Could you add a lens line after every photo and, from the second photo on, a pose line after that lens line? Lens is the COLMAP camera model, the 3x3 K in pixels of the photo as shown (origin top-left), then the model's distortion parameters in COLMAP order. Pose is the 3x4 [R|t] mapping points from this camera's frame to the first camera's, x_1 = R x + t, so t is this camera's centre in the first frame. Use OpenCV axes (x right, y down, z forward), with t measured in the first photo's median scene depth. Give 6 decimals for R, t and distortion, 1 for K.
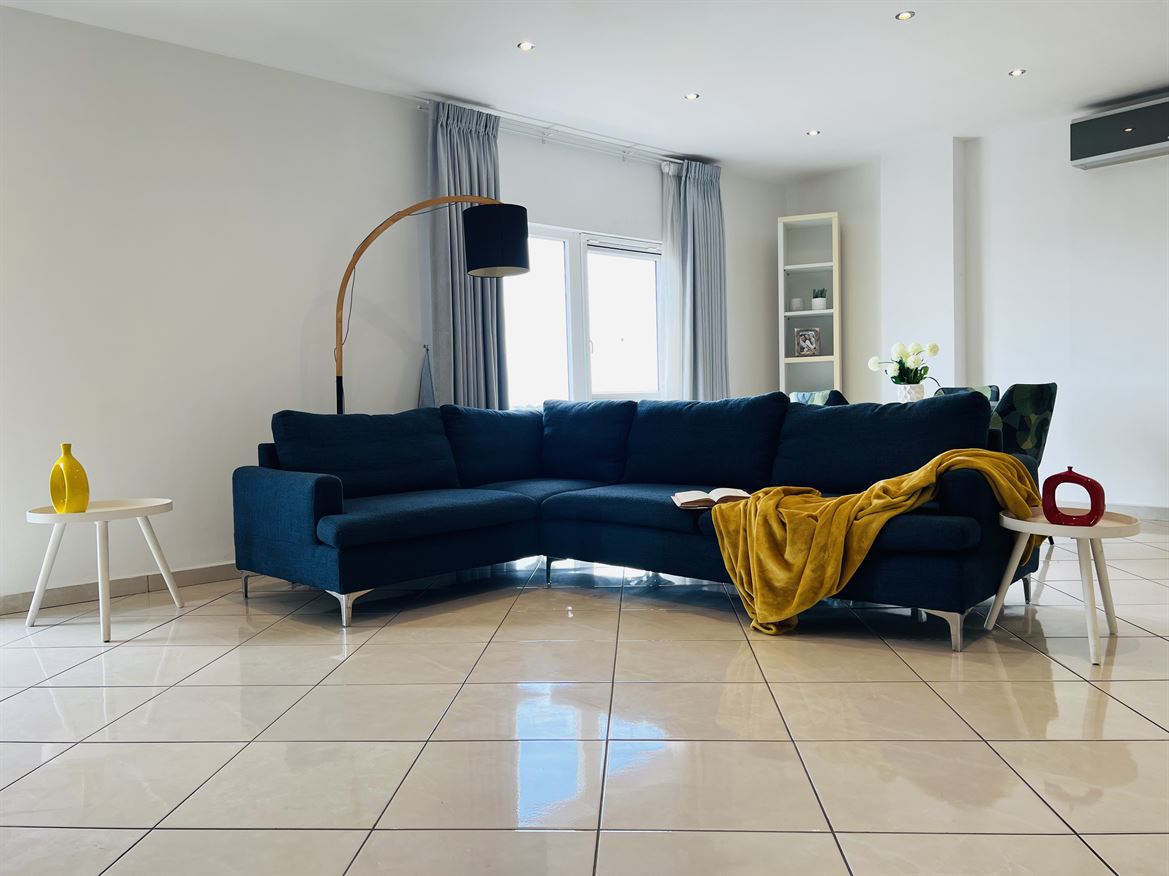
lens RADIAL K [[878.7, 0, 580.0], [0, 878.7, 433.3], [0, 0, 1]] dist [0.031140, -0.007427]
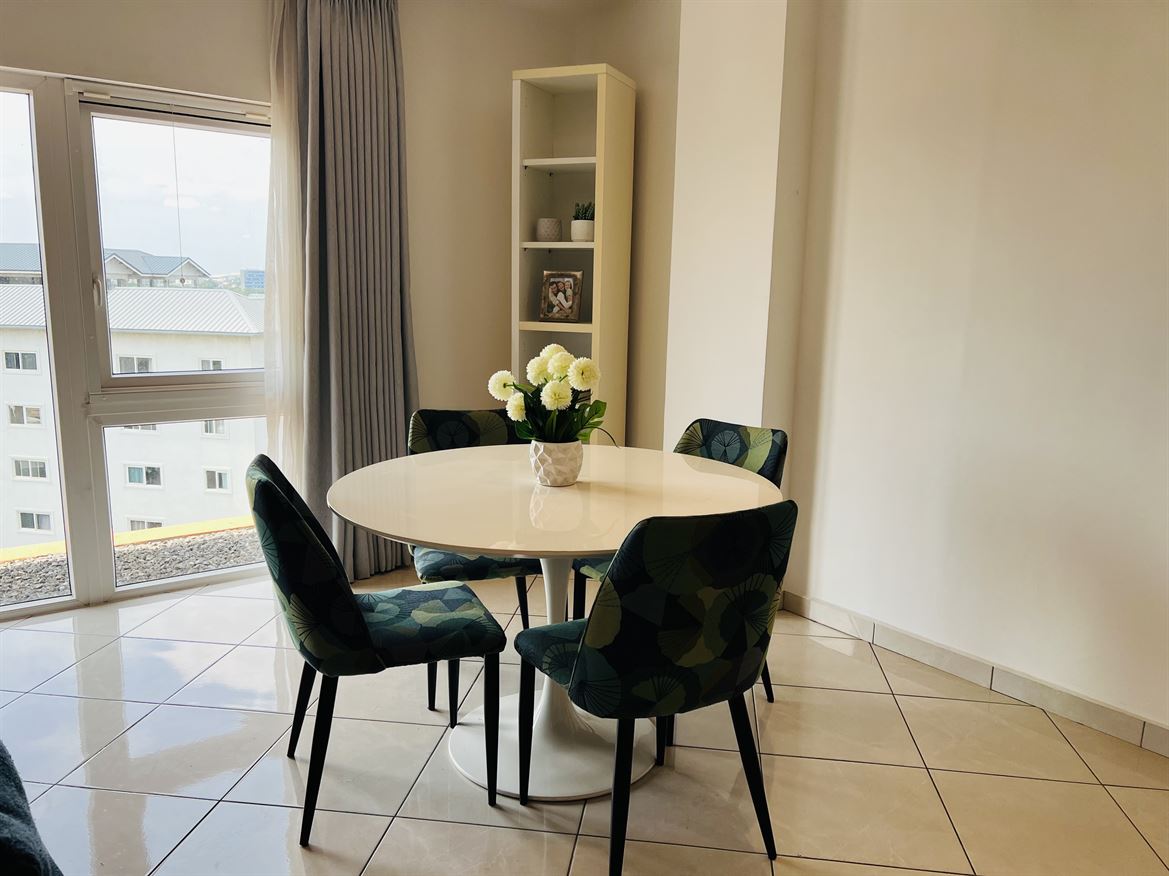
lens RADIAL K [[878.7, 0, 586.9], [0, 878.7, 442.6], [0, 0, 1]] dist [0.031140, -0.007427]
pose [[0.996949, 0.056938, -0.053397, 0.313835], [-0.049033, 0.989053, 0.139174, -0.089779], [0.060737, -0.136131, 0.988827, 0.410496]]
